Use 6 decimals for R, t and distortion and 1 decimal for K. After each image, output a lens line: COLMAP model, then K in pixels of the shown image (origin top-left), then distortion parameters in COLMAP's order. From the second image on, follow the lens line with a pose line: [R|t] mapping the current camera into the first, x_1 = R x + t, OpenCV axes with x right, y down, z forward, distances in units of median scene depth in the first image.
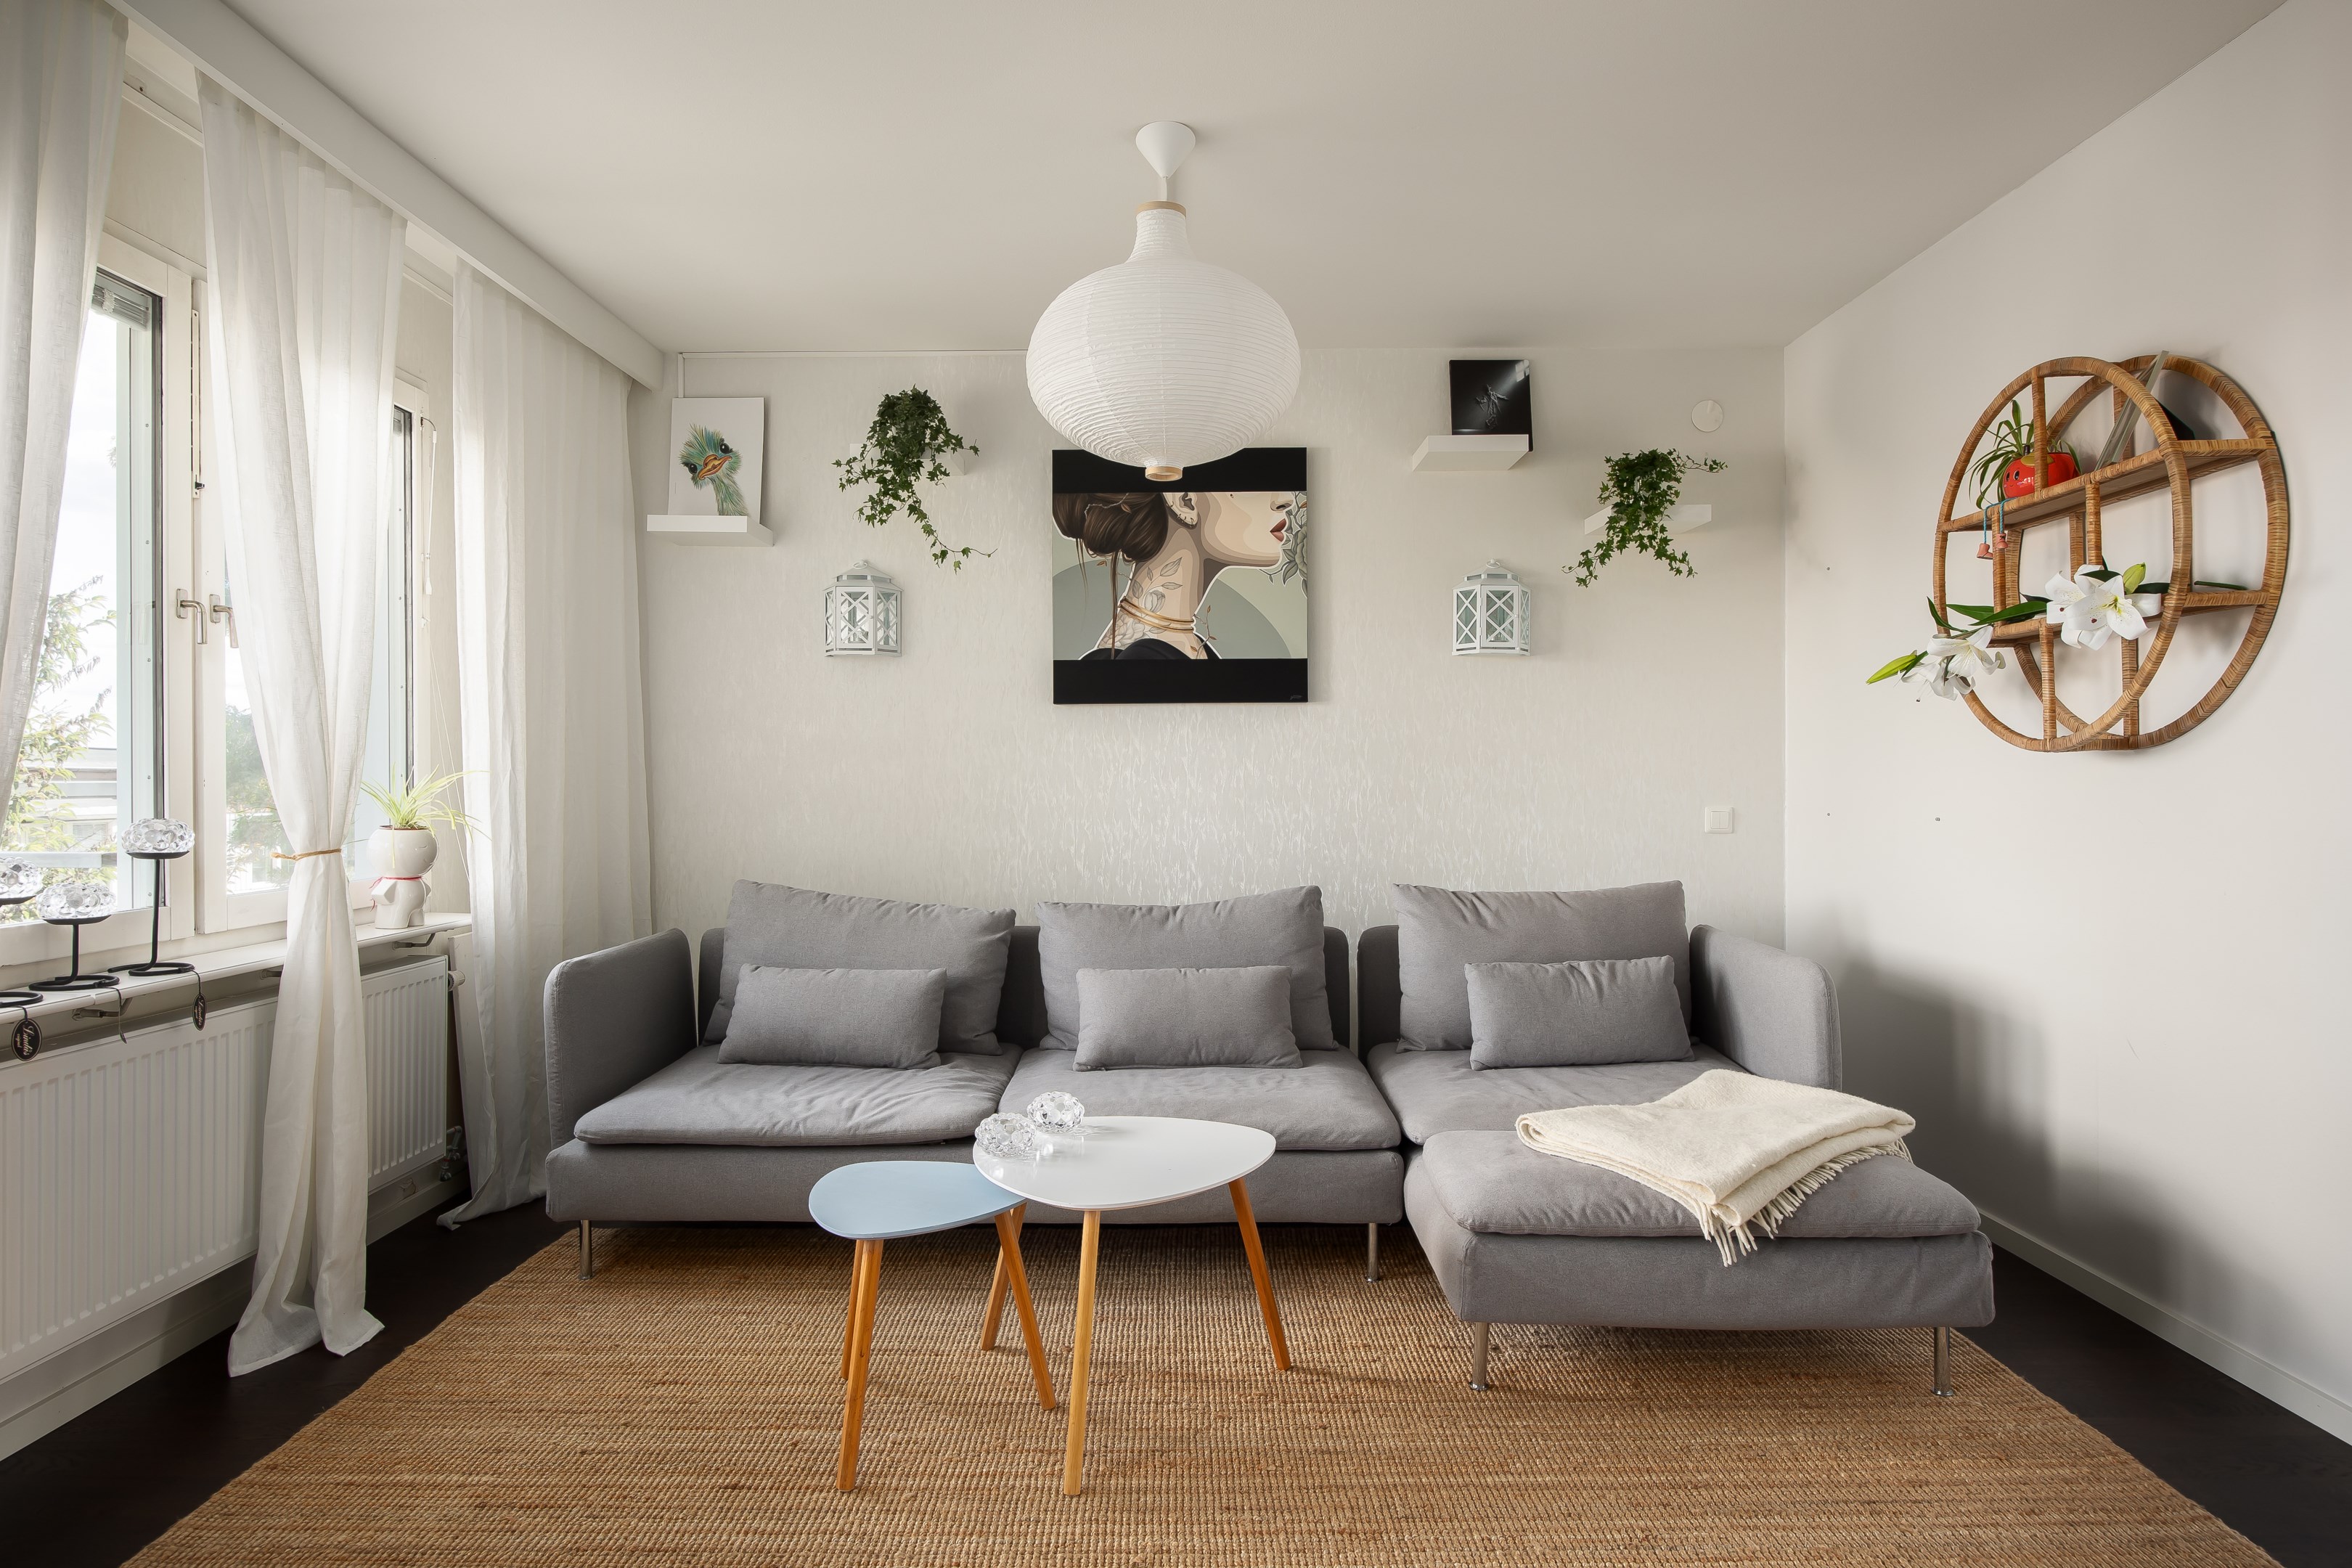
lens RADIAL K [[1372.9, 0, 1173.4], [0, 1372.9, 766.8], [0, 0, 1]] dist [-0.003355, -0.004863]
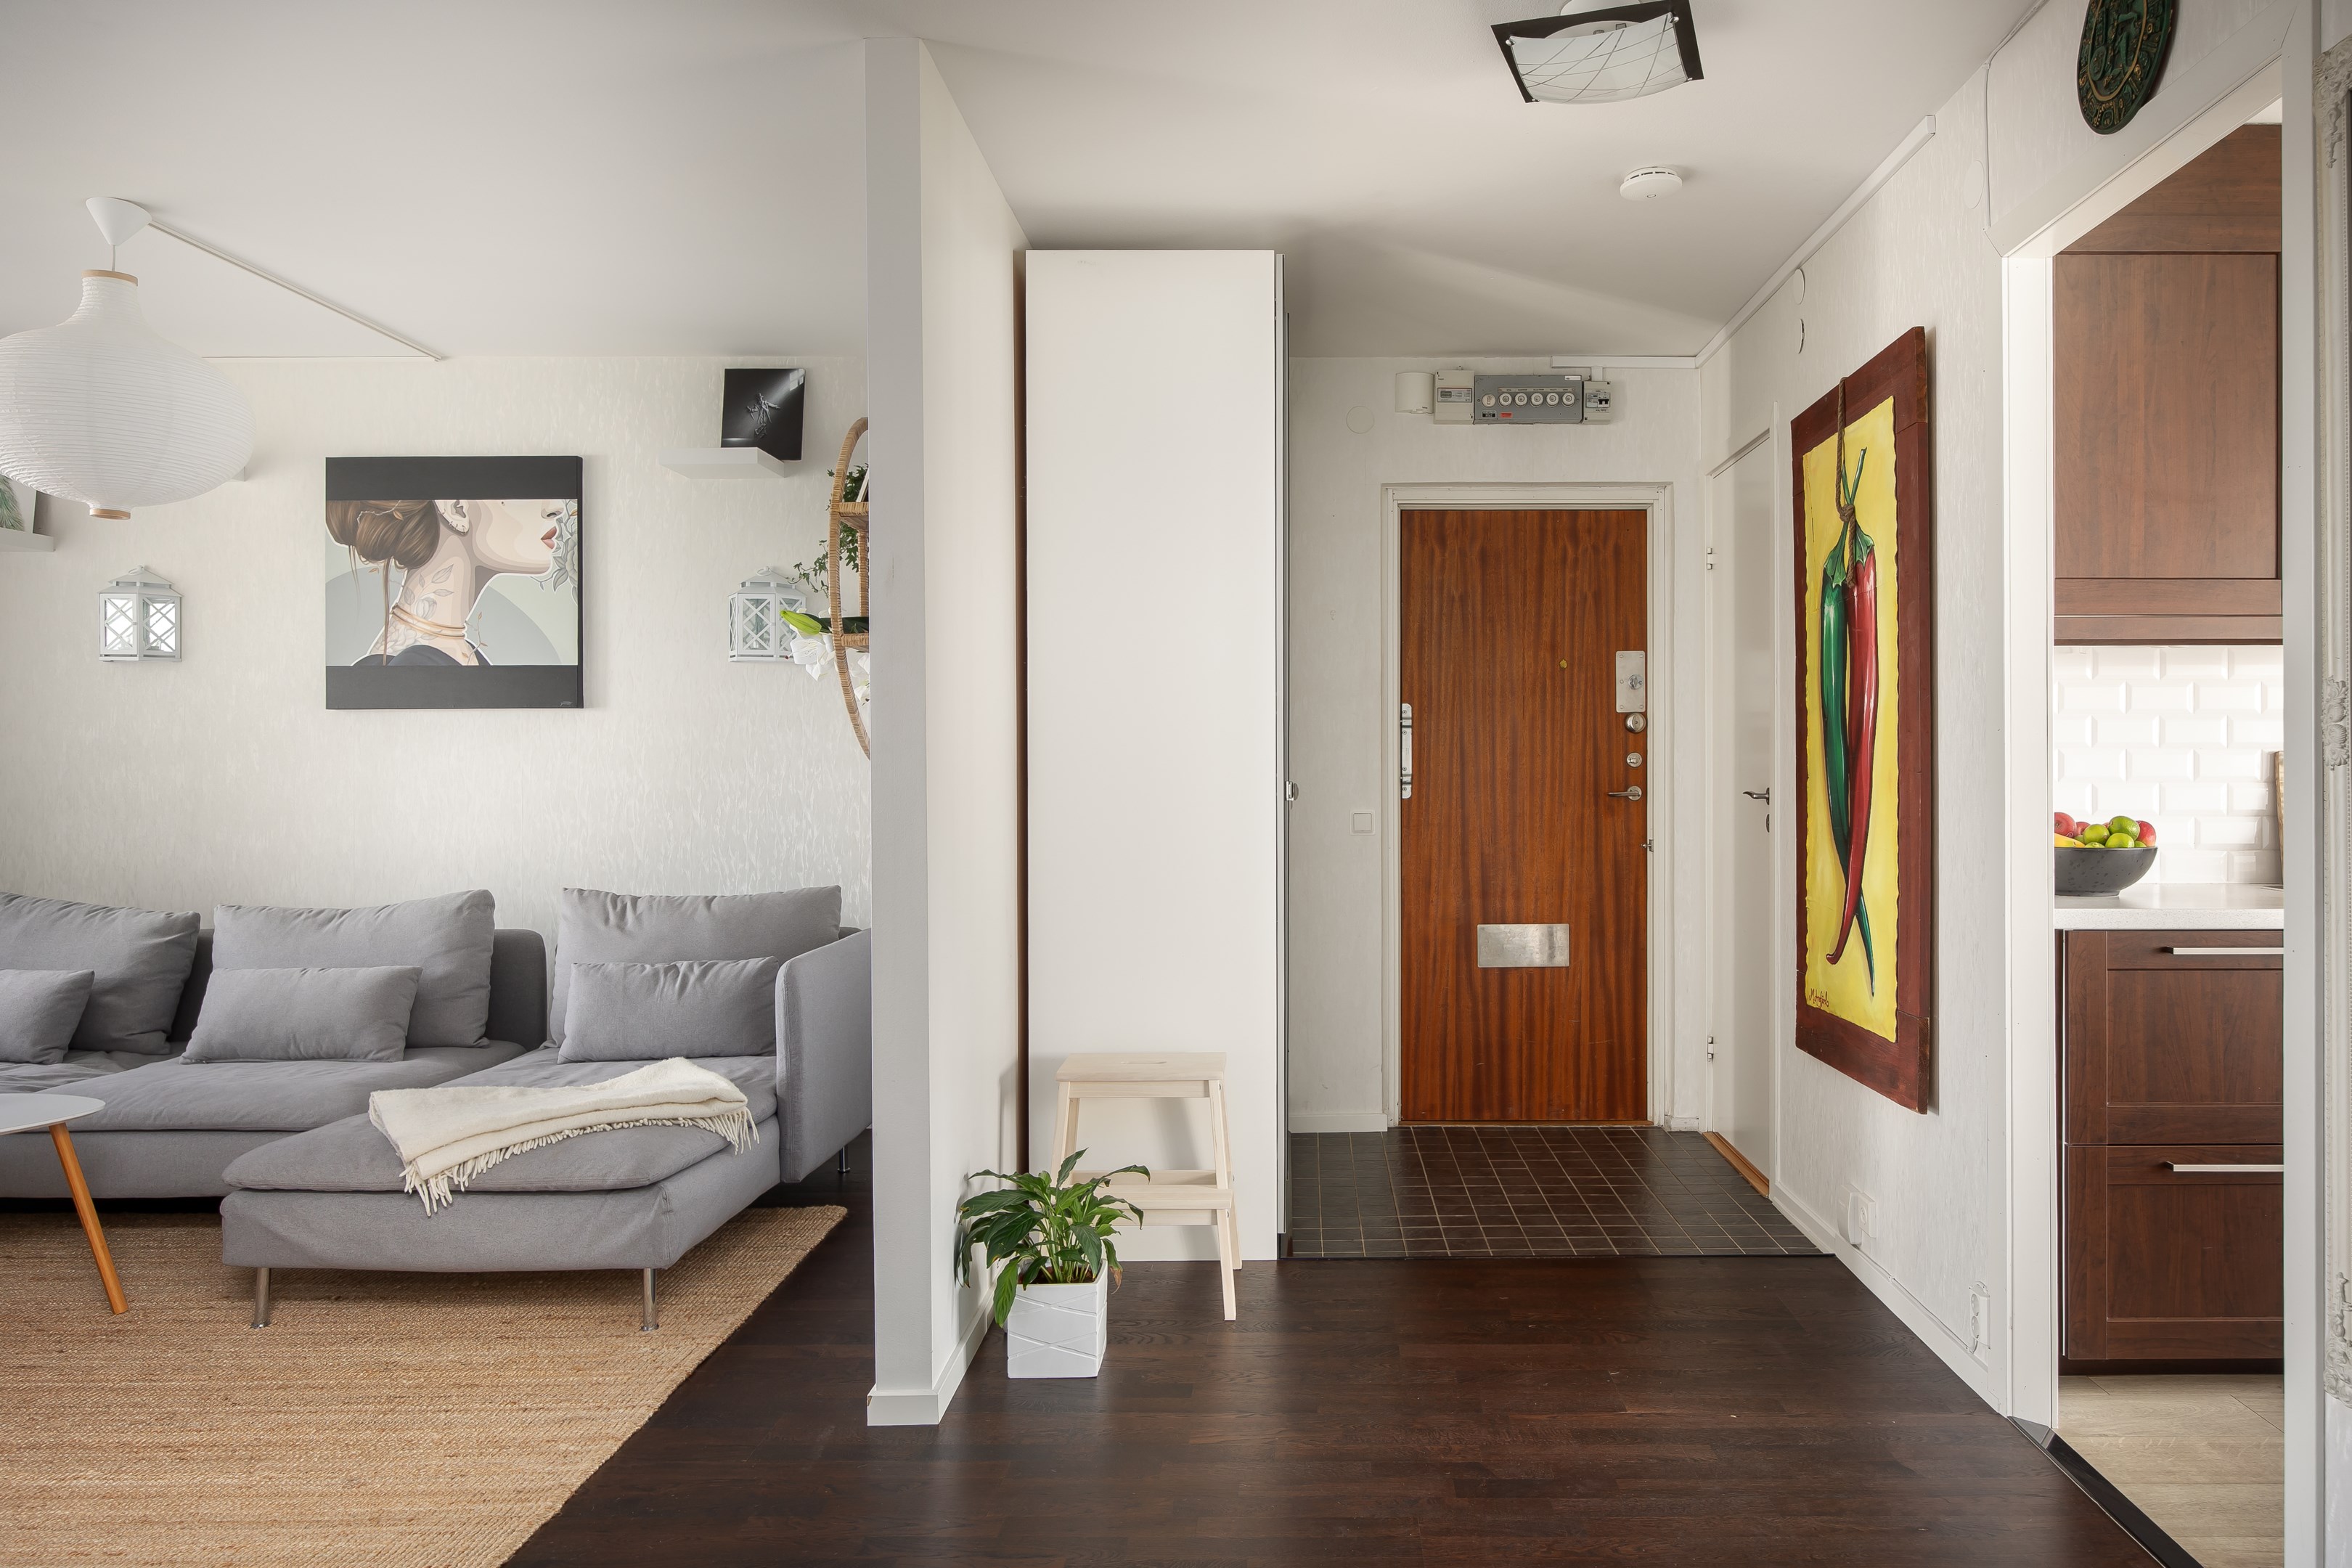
lens RADIAL K [[1657.5, 0, 1275.8], [0, 1657.5, 761.0], [0, 0, 1]] dist [0.013664, -0.003060]
pose [[0.999993, 0.000765, 0.003562, 0.605925], [-0.000779, 0.999992, 0.003926, -0.013767], [-0.003559, -0.003928, 0.999986, -0.222506]]
